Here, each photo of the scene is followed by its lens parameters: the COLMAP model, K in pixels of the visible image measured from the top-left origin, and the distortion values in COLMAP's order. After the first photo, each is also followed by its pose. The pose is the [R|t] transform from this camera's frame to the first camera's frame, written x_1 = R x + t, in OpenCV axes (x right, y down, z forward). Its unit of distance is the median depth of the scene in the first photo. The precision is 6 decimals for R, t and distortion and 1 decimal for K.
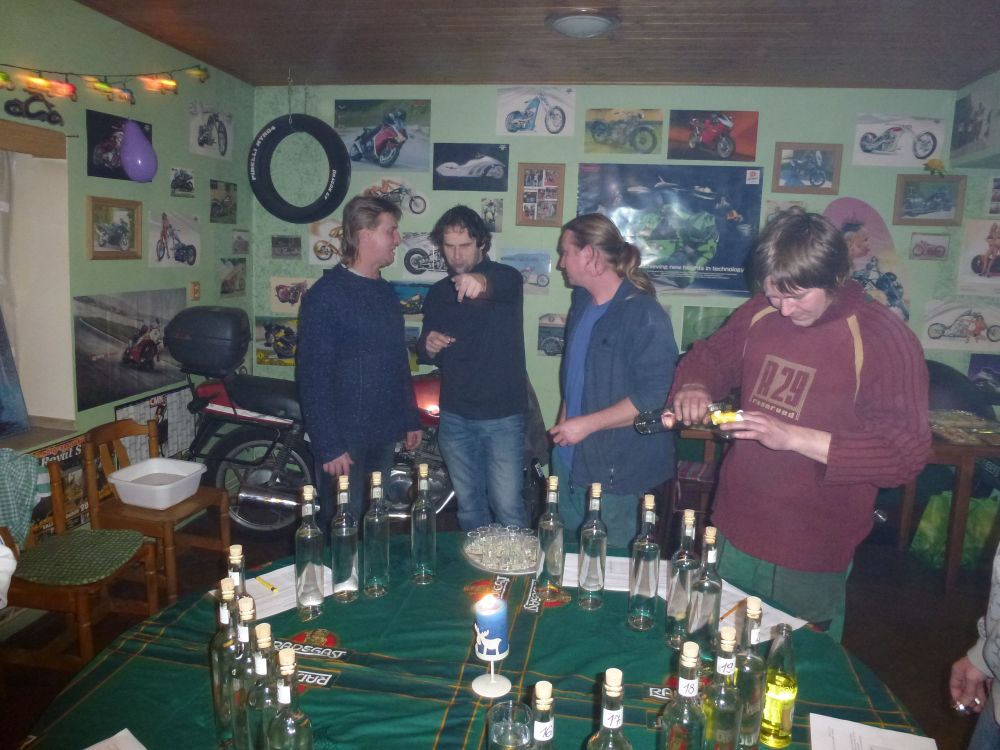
lens RADIAL K [[742.1, 0, 501.1], [0, 742.1, 374.1], [0, 0, 1]] dist [-0.013488, -0.005100]
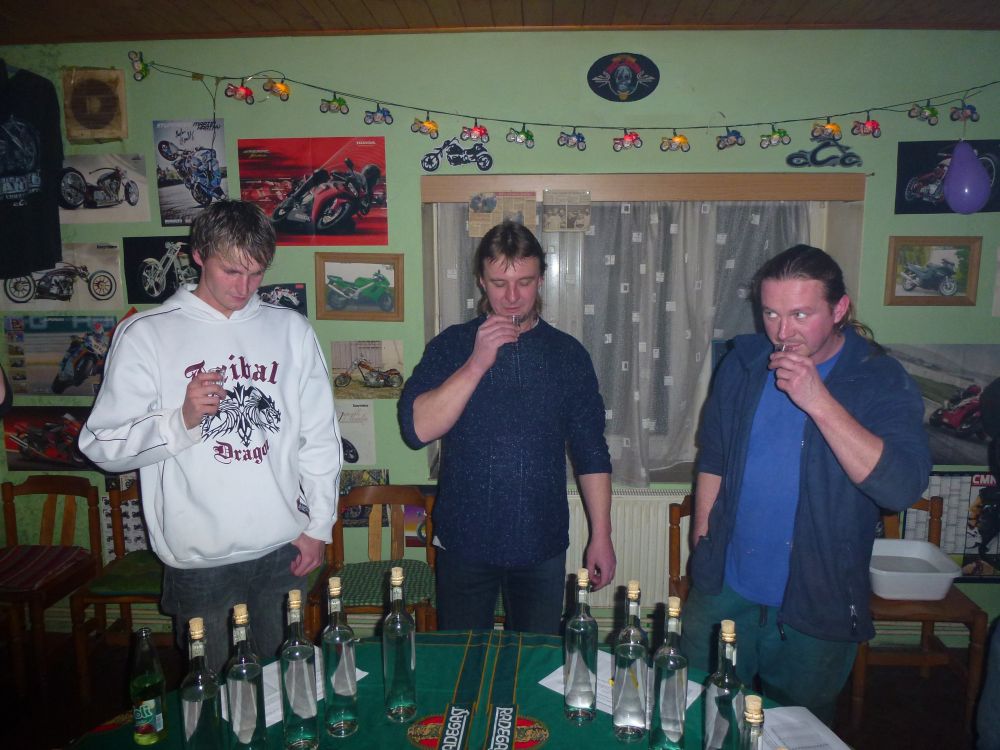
lens RADIAL K [[742.1, 0, 503.3], [0, 742.1, 375.2], [0, 0, 1]] dist [-0.013488, -0.005100]
pose [[0.109216, 0.099235, -0.989052, 0.300701], [-0.162315, 0.983430, 0.080747, -0.064431], [0.980676, 0.151719, 0.123514, 0.421076]]
